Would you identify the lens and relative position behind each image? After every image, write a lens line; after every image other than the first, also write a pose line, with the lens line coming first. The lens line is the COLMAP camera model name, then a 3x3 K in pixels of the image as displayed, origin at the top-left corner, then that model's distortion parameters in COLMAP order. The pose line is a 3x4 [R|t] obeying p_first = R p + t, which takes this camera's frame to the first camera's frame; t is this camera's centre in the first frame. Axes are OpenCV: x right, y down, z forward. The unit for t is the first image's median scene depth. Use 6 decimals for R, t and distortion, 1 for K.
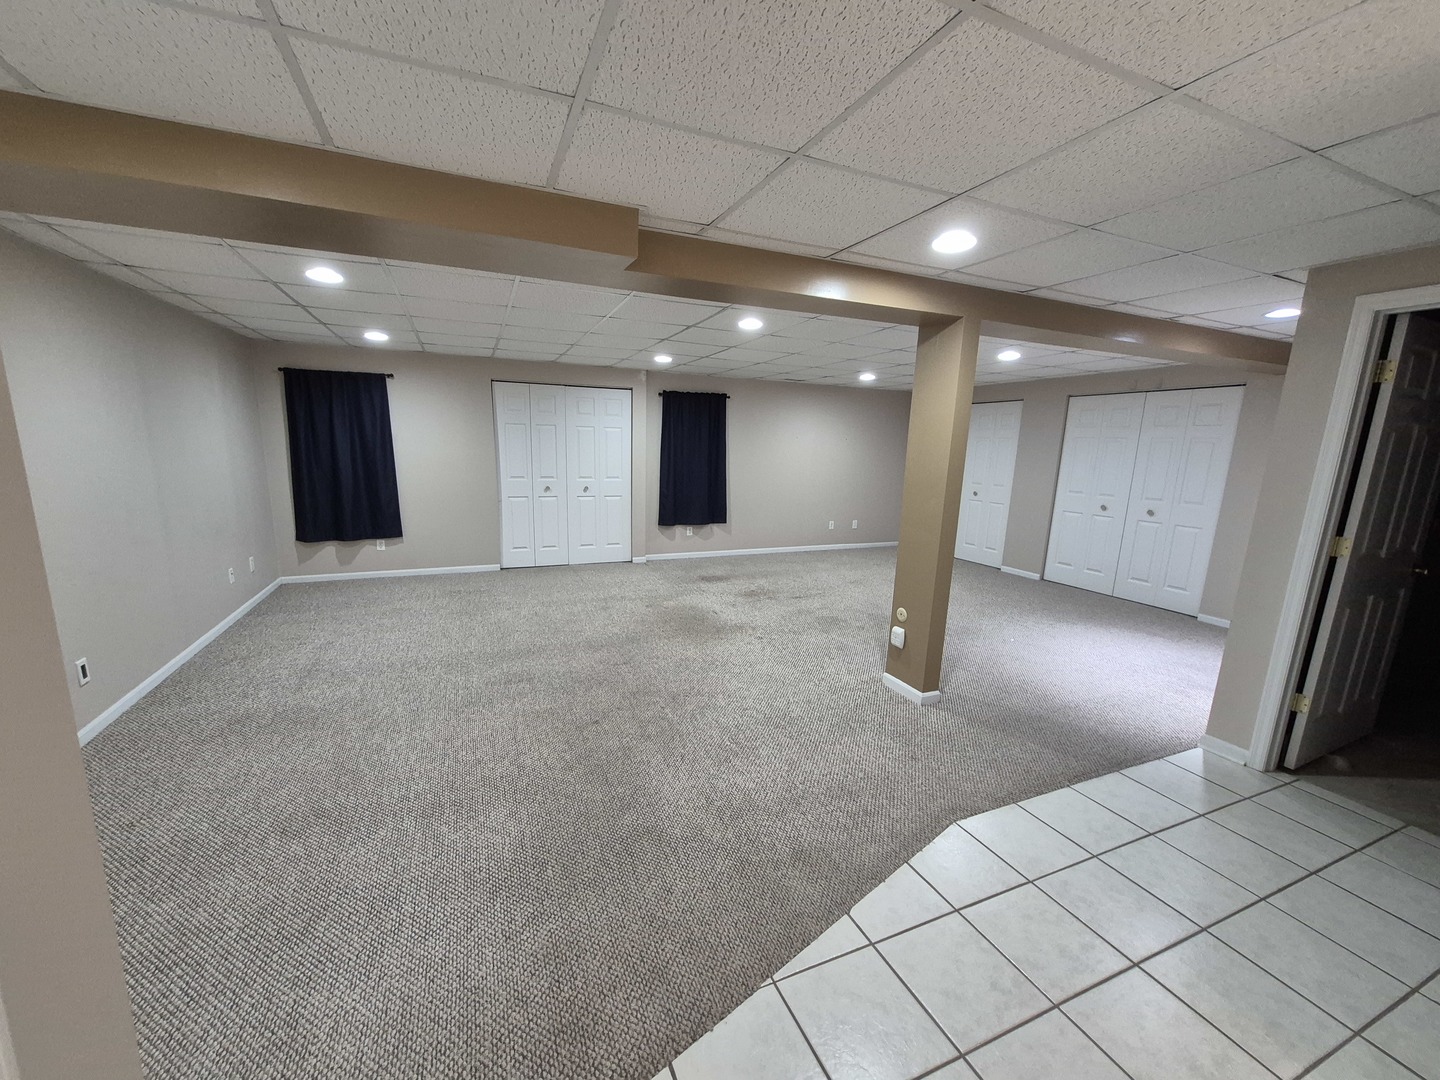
lens RADIAL K [[571.1, 0, 710.0], [0, 571.1, 550.1], [0, 0, 1]] dist [0.004500, -0.001949]
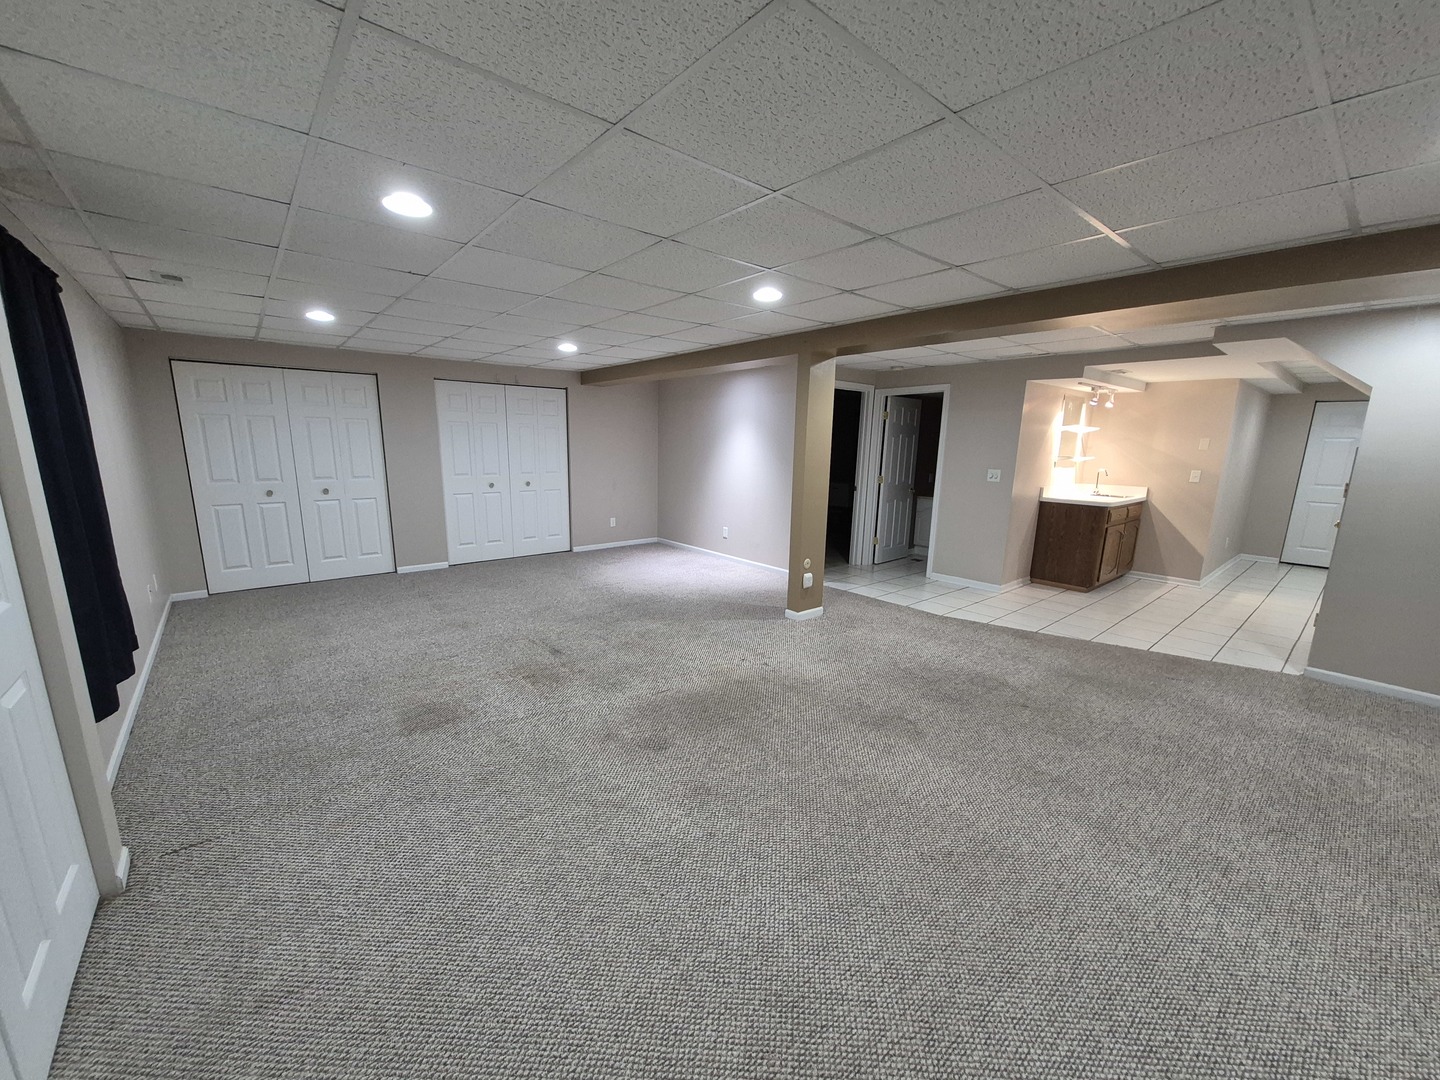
lens RADIAL K [[571.1, 0, 703.7], [0, 571.1, 550.4], [0, 0, 1]] dist [0.004500, -0.001949]
pose [[-0.274268, -0.220889, 0.935941, -0.959054], [0.157967, 0.949693, 0.270425, -0.359993], [-0.948590, 0.222017, -0.225577, 1.678266]]
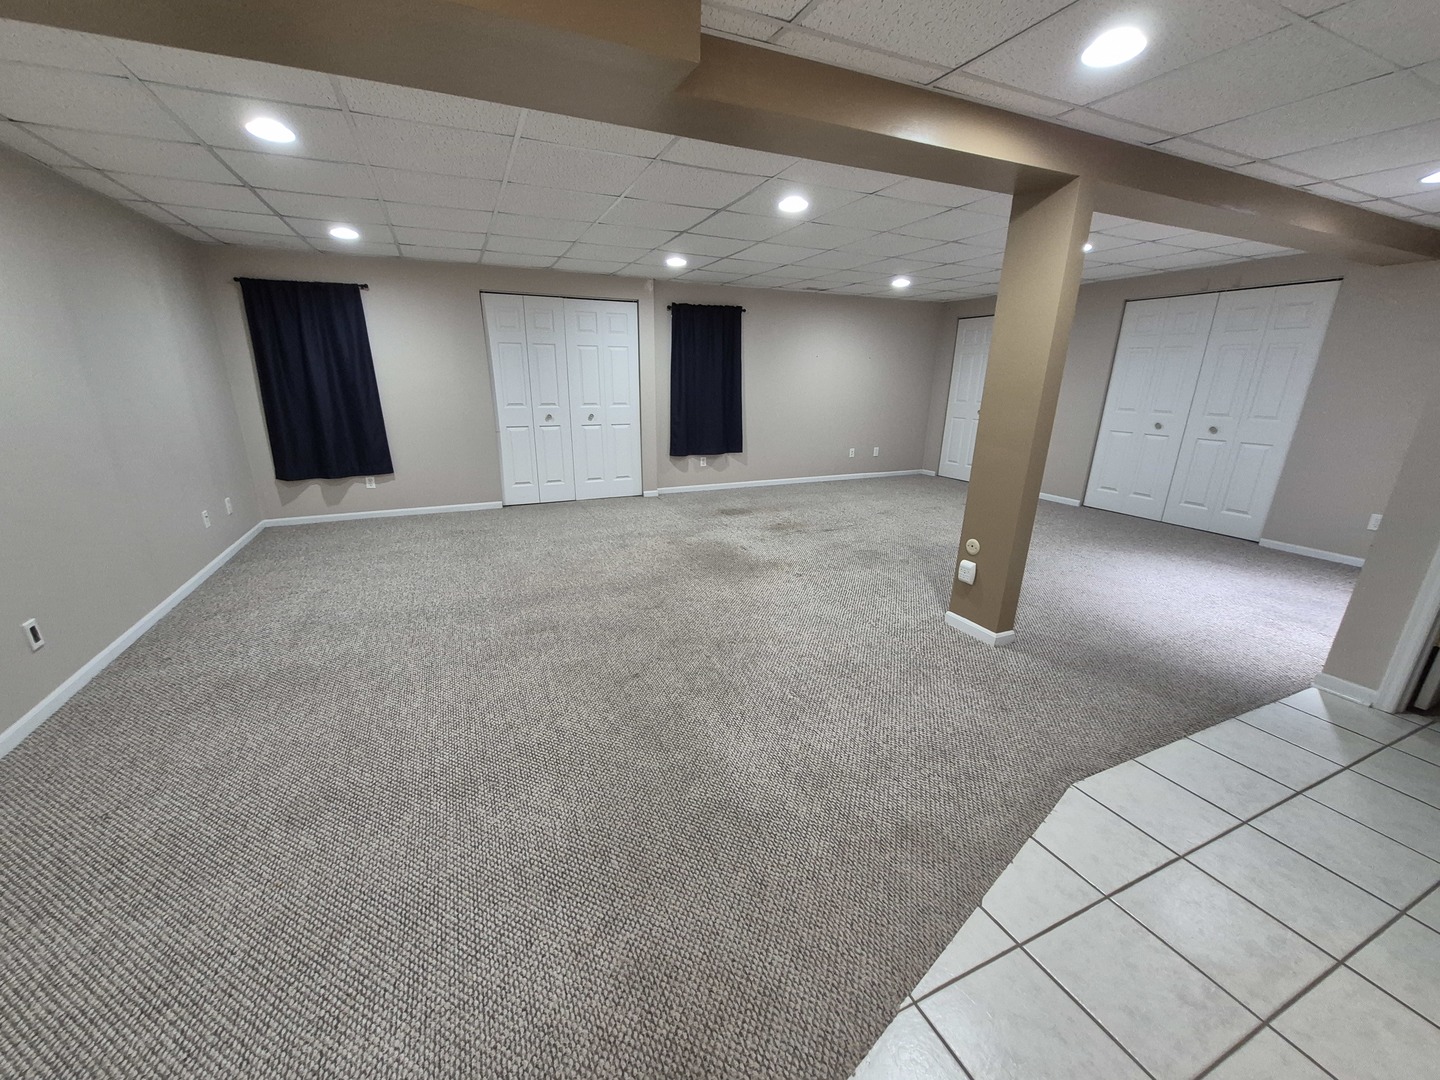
lens RADIAL K [[571.1, 0, 710.1], [0, 571.1, 551.2], [0, 0, 1]] dist [0.004500, -0.001949]
pose [[0.999703, -0.021532, 0.011390, -0.088020], [0.020076, 0.993119, 0.115375, 0.010545], [-0.013796, -0.115113, 0.993257, 0.138277]]
